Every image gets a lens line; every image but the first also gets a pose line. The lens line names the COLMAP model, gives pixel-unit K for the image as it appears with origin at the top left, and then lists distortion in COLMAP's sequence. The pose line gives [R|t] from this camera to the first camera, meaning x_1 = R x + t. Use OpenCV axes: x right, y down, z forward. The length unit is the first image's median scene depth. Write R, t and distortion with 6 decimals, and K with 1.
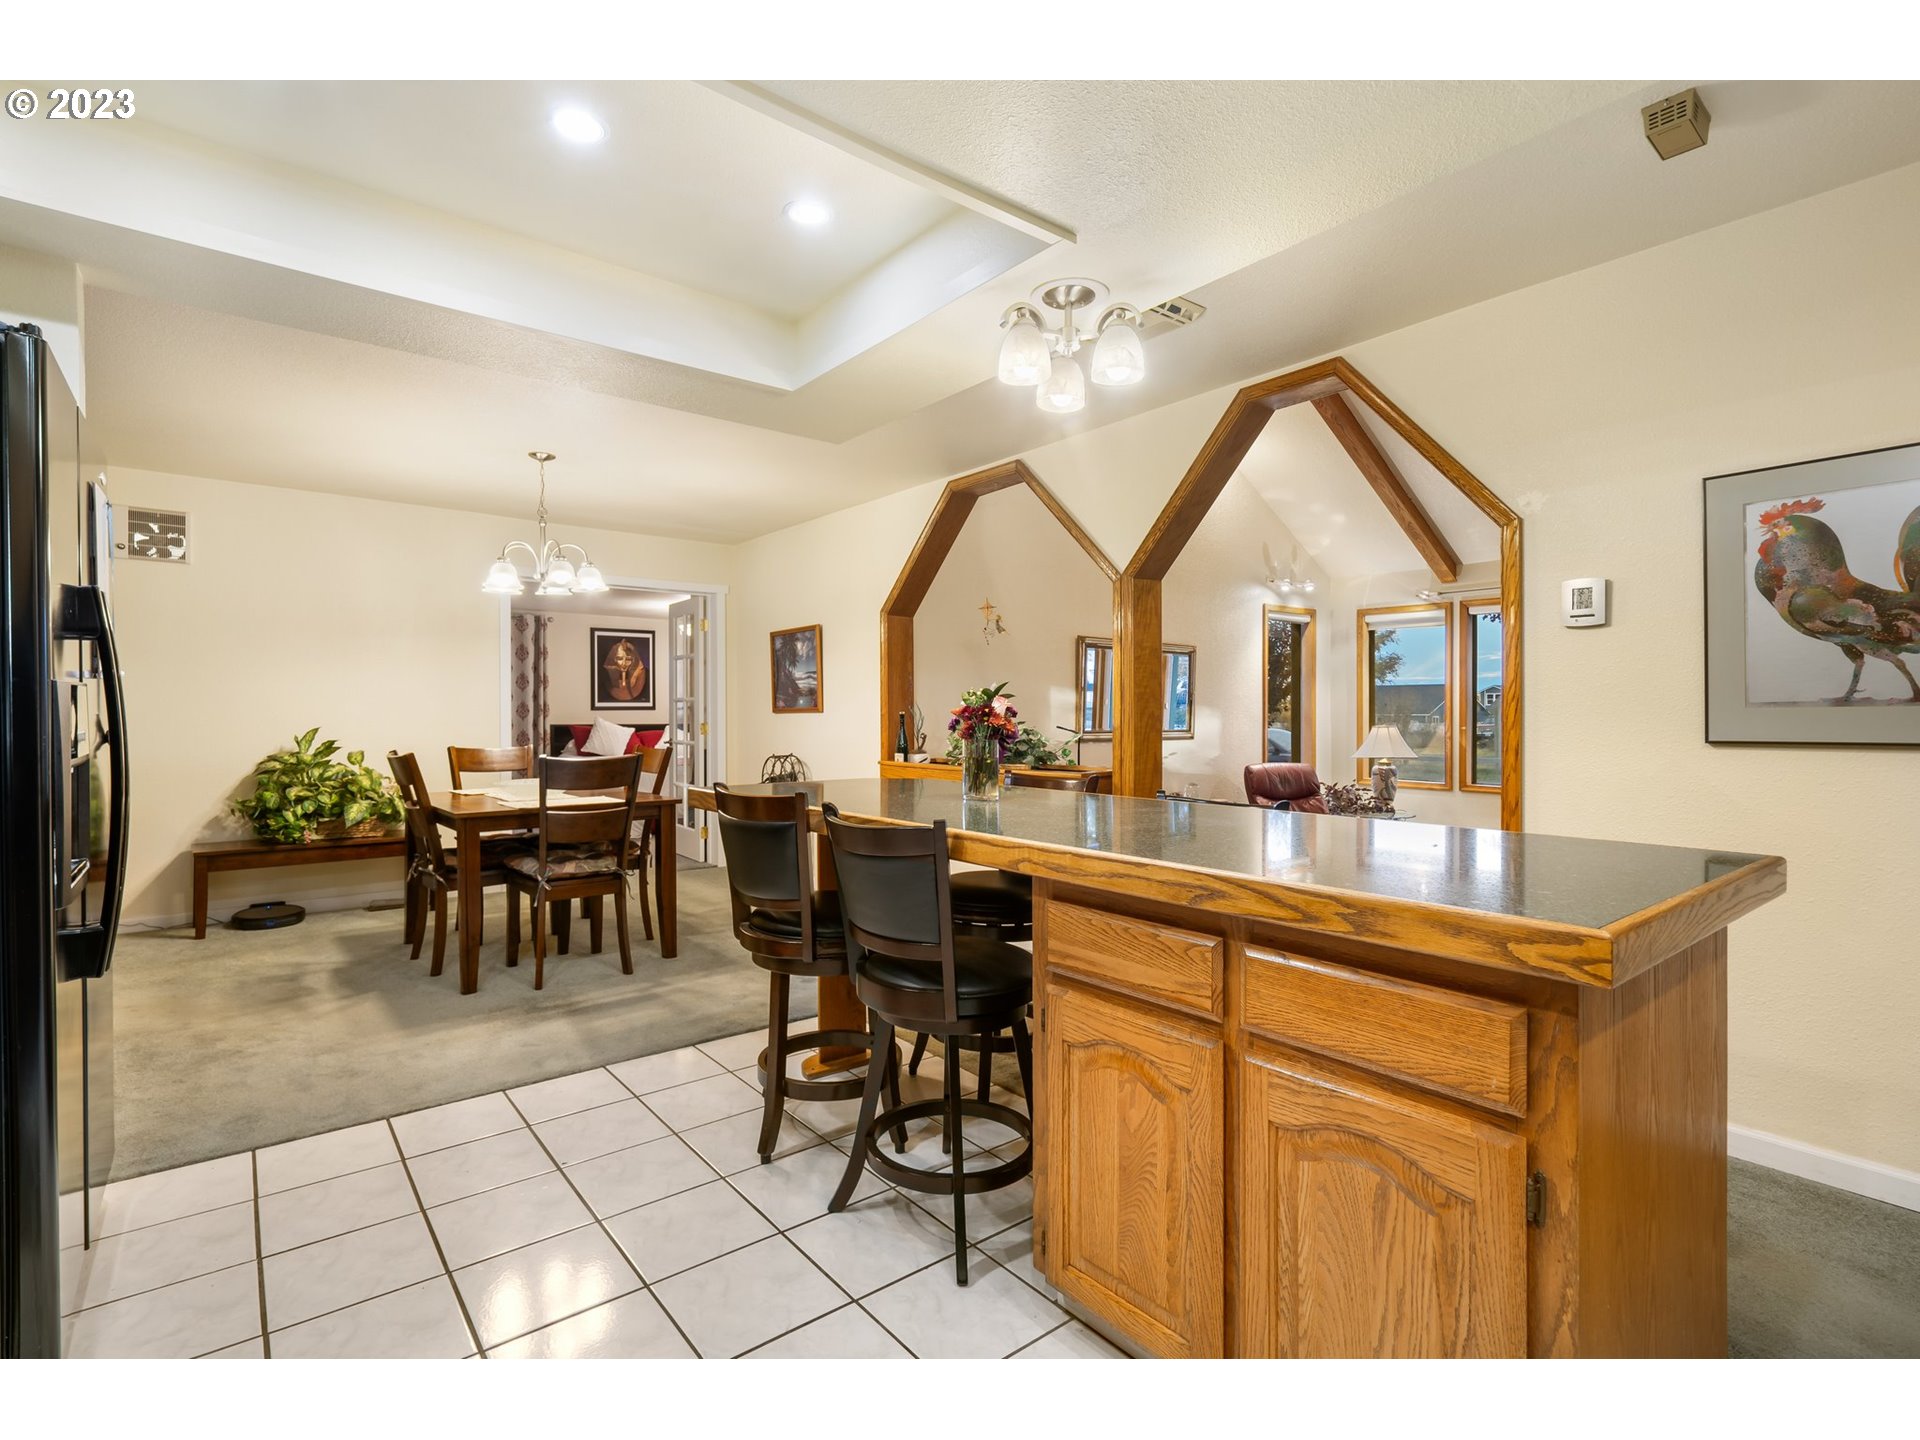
lens RADIAL K [[994.9, 0, 964.0], [0, 994.9, 715.6], [0, 0, 1]] dist [-0.002554, 0.000044]
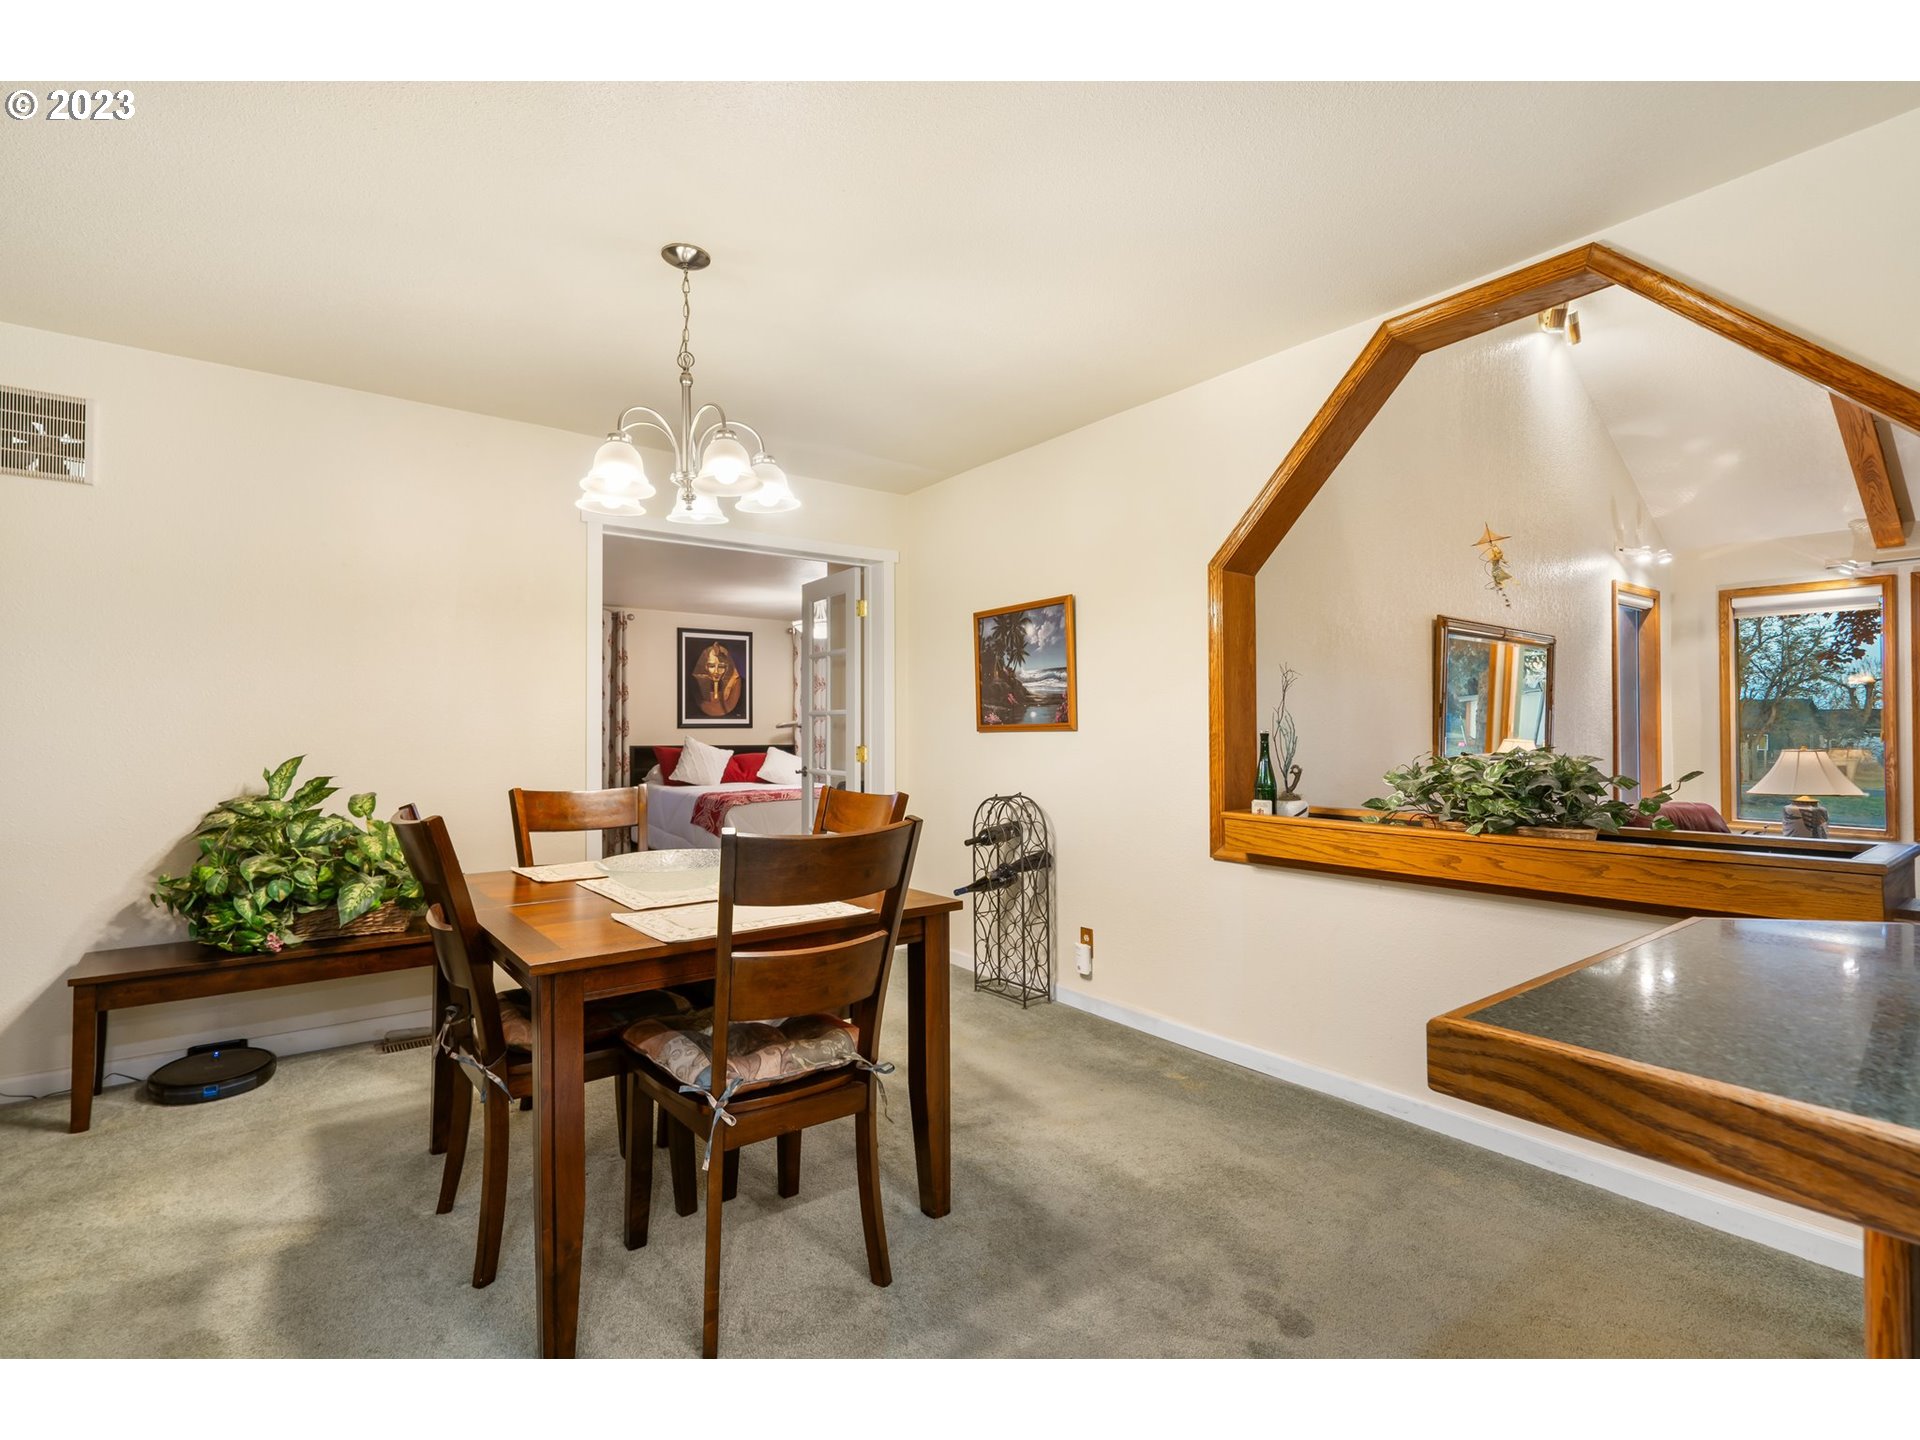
lens RADIAL K [[994.9, 0, 964.0], [0, 994.9, 715.6], [0, 0, 1]] dist [-0.002554, 0.000044]
pose [[0.998936, -0.001078, -0.046109, -0.216333], [0.000212, 0.999824, -0.018777, -0.001001], [0.046121, 0.018747, 0.998760, 0.410240]]
